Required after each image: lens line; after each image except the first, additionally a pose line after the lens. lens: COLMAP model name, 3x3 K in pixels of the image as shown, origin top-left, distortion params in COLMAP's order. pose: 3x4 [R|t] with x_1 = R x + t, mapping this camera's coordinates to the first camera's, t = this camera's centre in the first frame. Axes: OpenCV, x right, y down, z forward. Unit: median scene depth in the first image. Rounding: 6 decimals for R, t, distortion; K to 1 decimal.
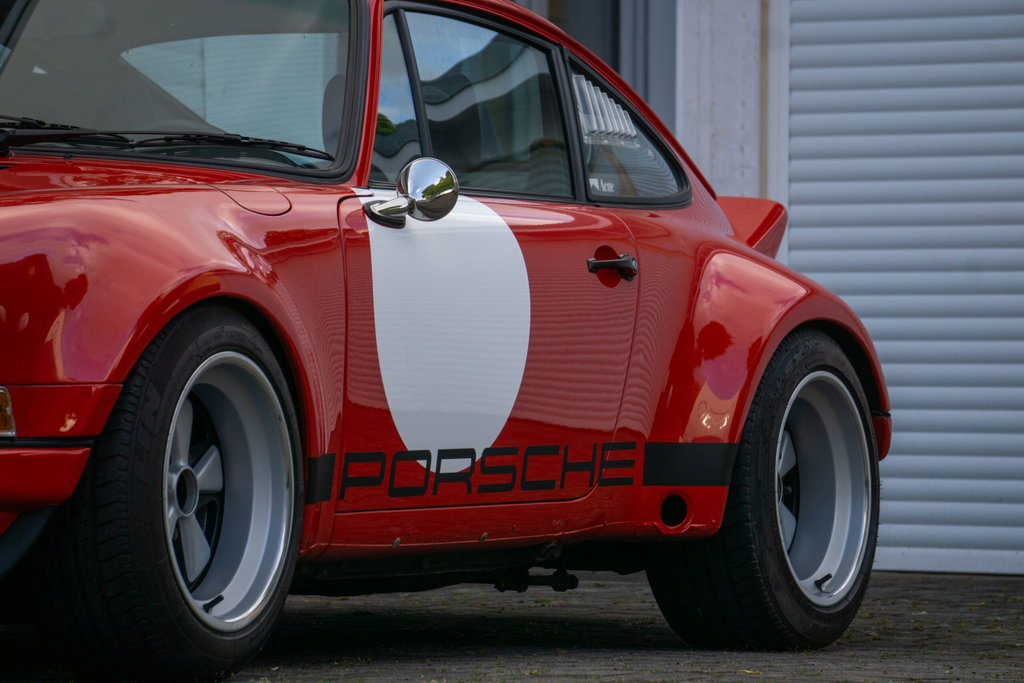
lens RADIAL K [[7419.3, 0, 509.8], [0, 7419.3, 340.6], [0, 0, 1]] dist [3.626670, 0.000000]
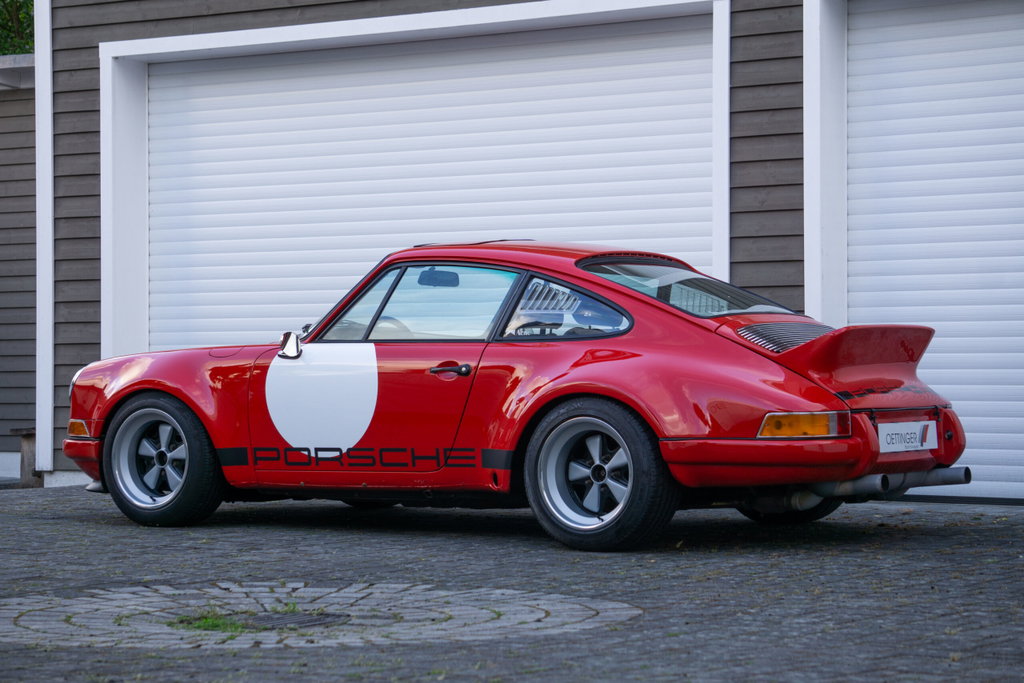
lens RADIAL K [[2417.6, 0, 539.7], [0, 2417.6, 340.3], [0, 0, 1]] dist [0.156577, 0.000000]
pose [[-0.130917, -0.017989, -0.991230, 0.772745], [0.007386, 0.999790, -0.019120, -0.005034], [0.991366, -0.009825, -0.130757, 1.168533]]
